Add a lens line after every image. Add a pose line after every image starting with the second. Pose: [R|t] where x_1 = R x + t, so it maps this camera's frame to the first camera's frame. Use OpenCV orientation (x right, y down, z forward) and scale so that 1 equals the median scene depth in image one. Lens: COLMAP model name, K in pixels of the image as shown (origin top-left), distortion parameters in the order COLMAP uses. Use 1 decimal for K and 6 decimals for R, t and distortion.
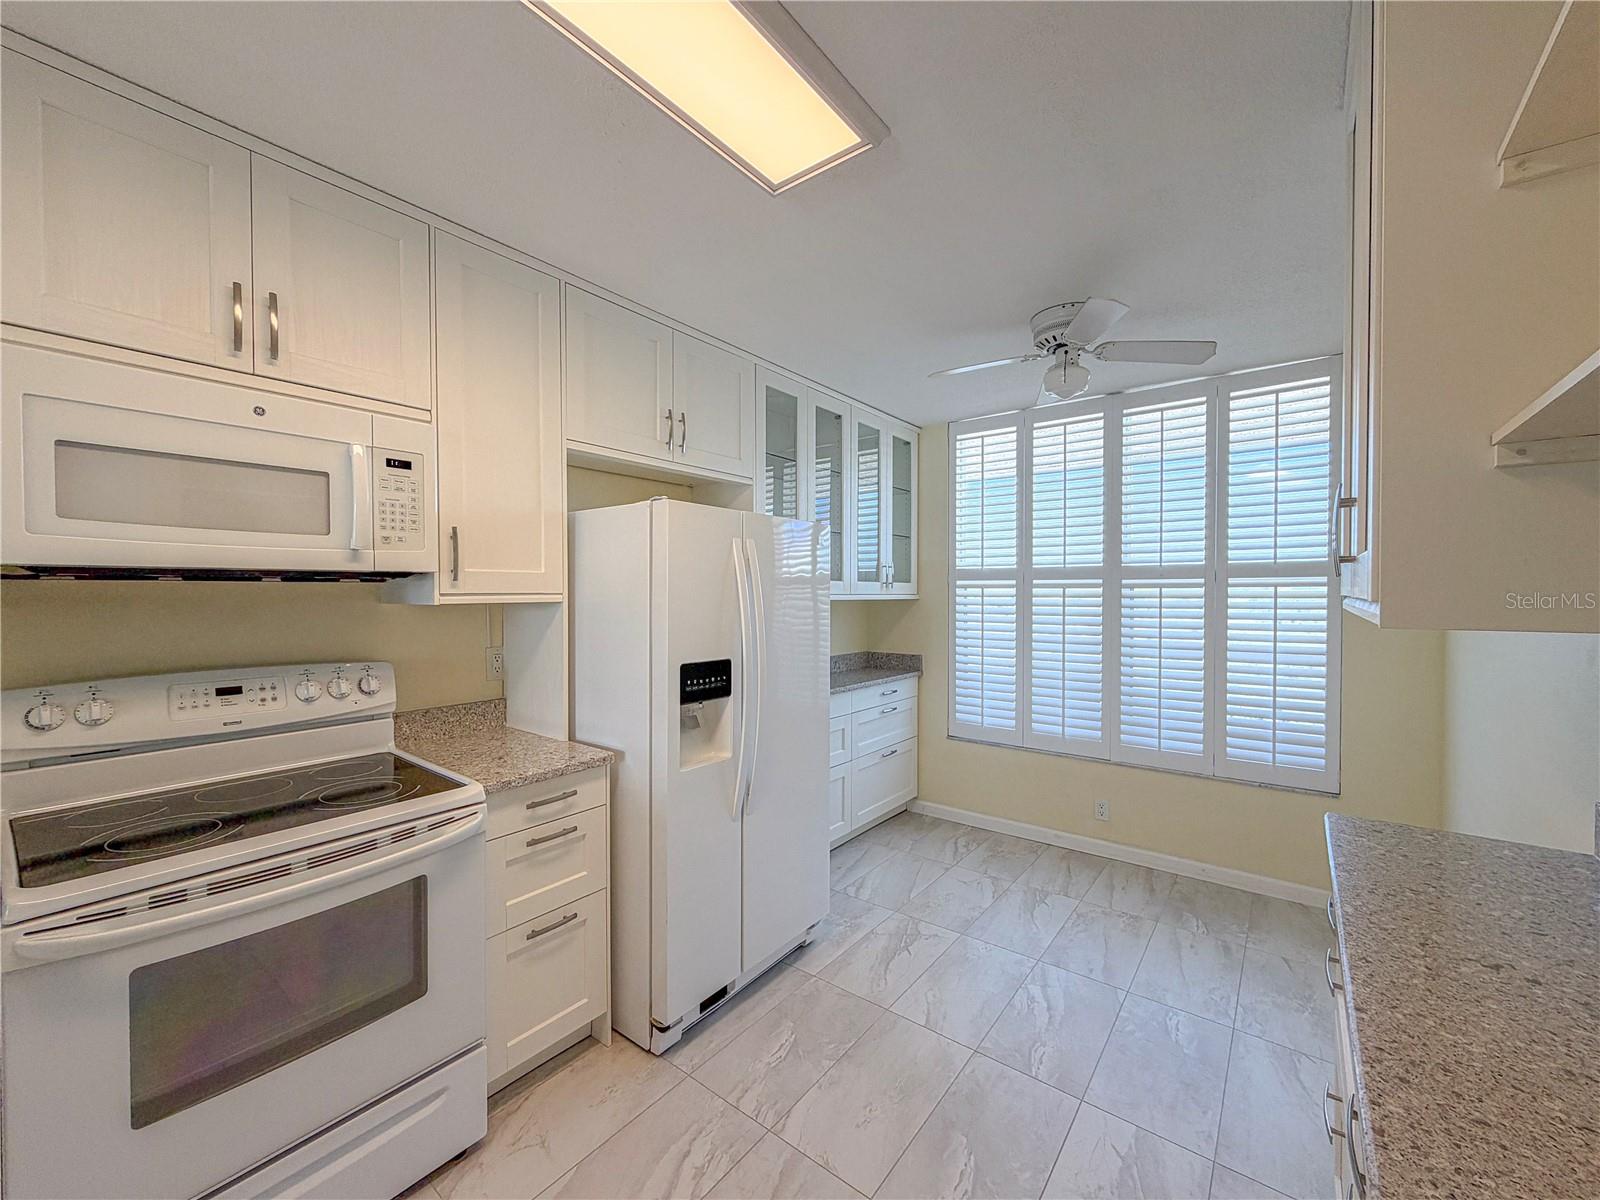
lens RADIAL K [[634.6, 0, 796.9], [0, 634.6, 602.8], [0, 0, 1]] dist [-0.002413, -0.000097]
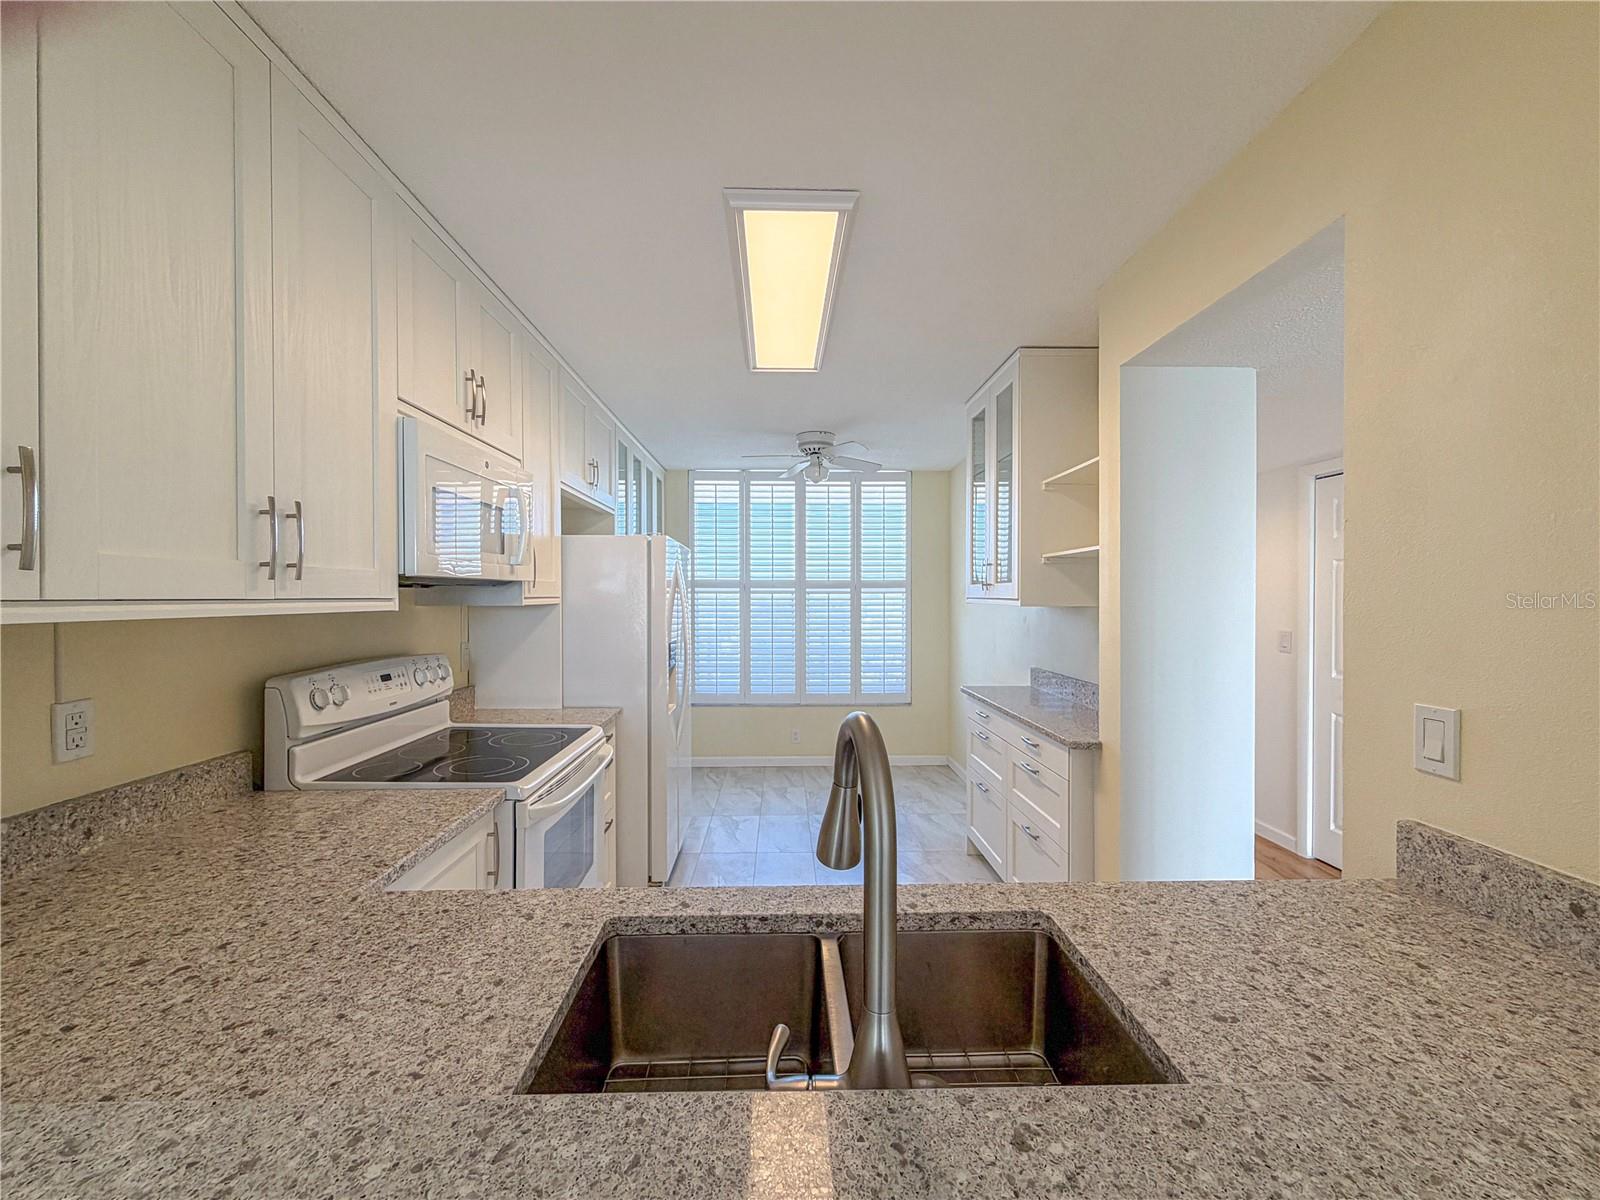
lens RADIAL K [[634.6, 0, 796.9], [0, 634.6, 602.8], [0, 0, 1]] dist [-0.002413, -0.000097]
pose [[0.772490, -0.006521, 0.634993, -0.686516], [0.011293, 0.999930, -0.003469, 0.005882], [-0.634926, 0.009851, 0.772510, -0.282273]]
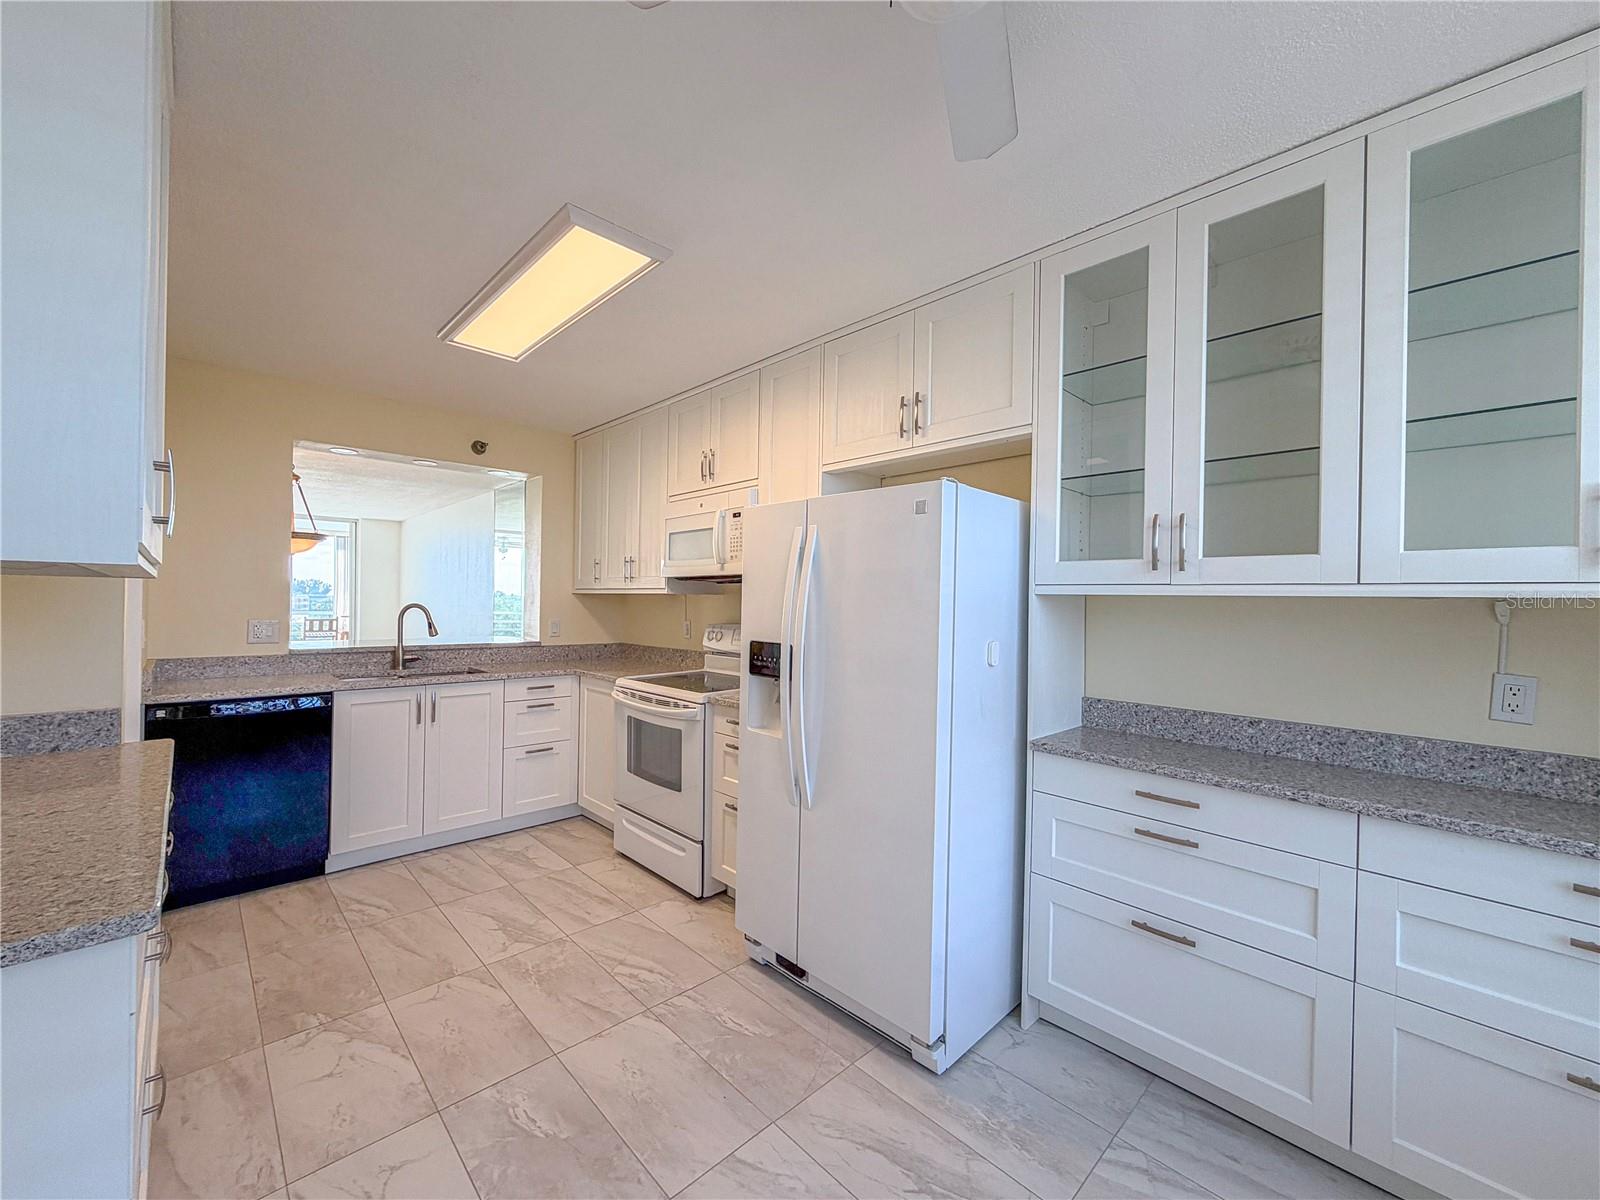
lens RADIAL K [[637.4, 0, 796.1], [0, 637.4, 602.3], [0, 0, 1]] dist [0.000167, -0.000135]
pose [[-0.142903, -0.001828, -0.989735, 0.761317], [-0.031608, 0.999497, 0.002717, 0.013560], [0.989232, 0.031672, -0.142889, 0.947895]]
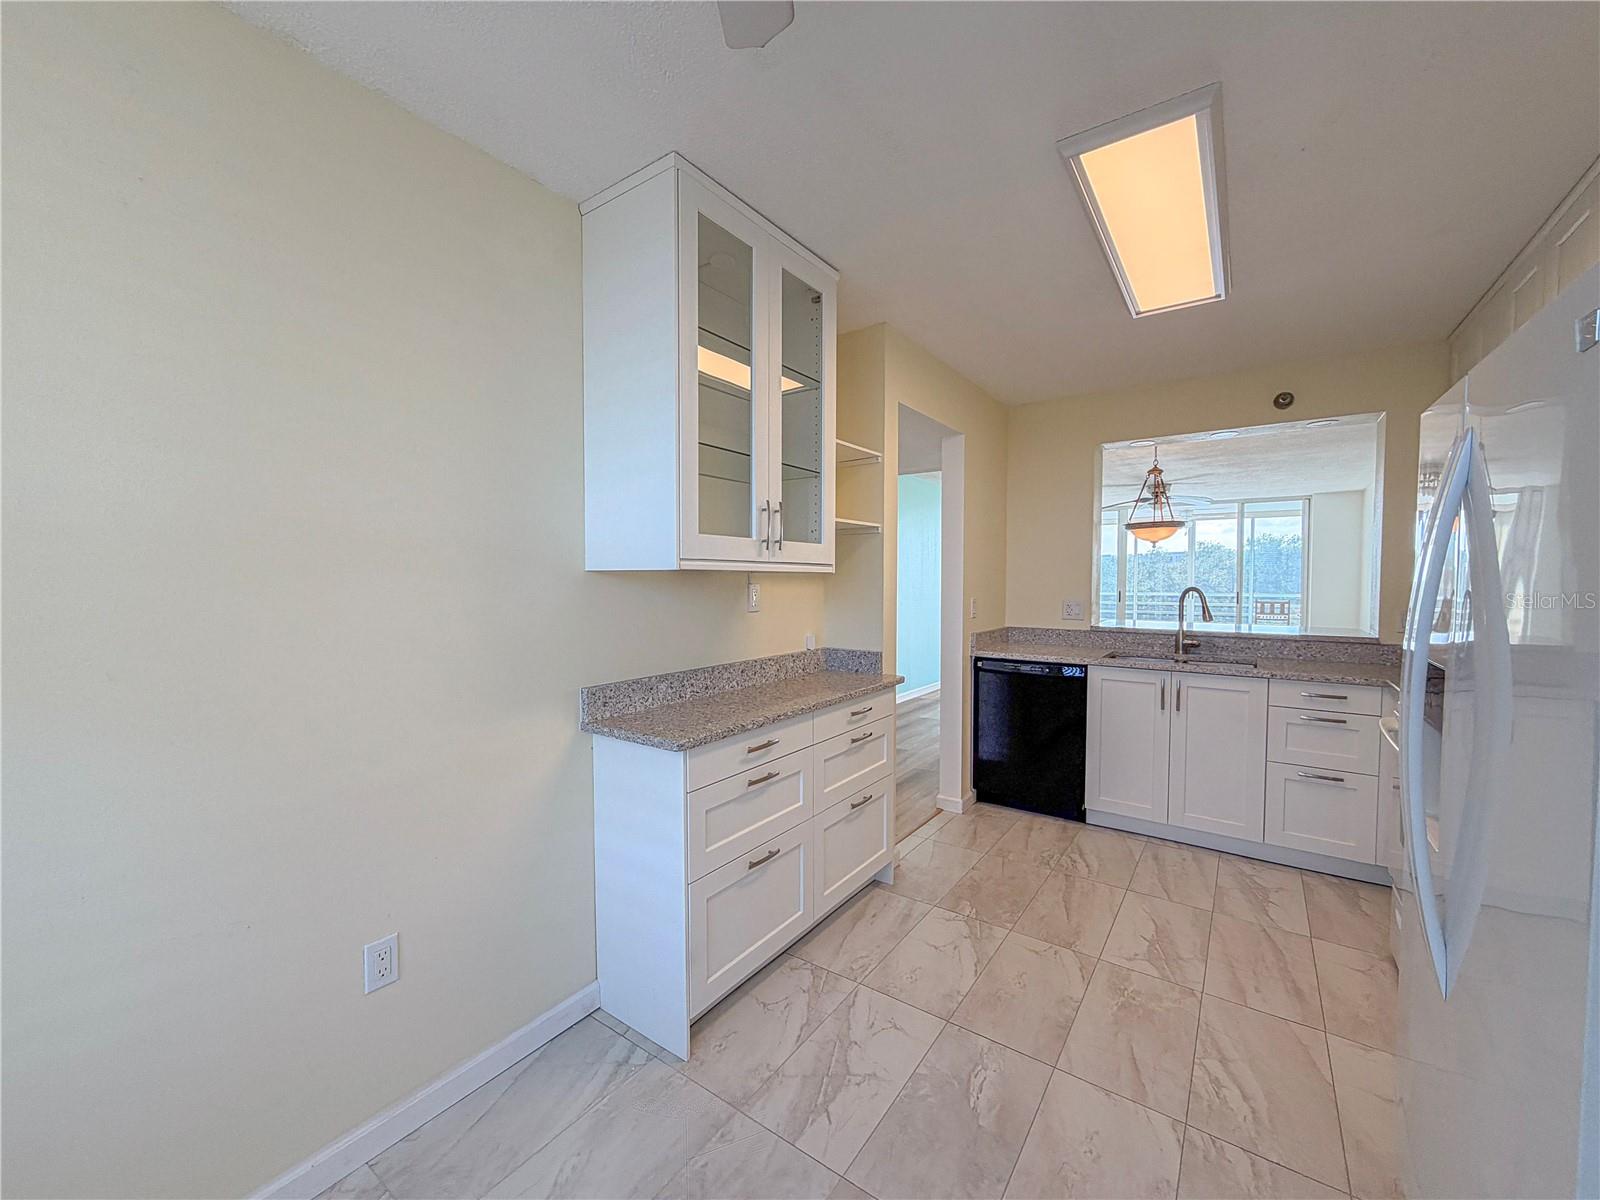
lens RADIAL K [[637.4, 0, 796.1], [0, 637.4, 602.3], [0, 0, 1]] dist [0.000167, -0.000135]
pose [[-0.999203, 0.002210, -0.039860, 0.377620], [-0.000090, 0.998339, 0.057621, 0.001181], [0.039922, 0.057579, -0.997542, 1.237082]]
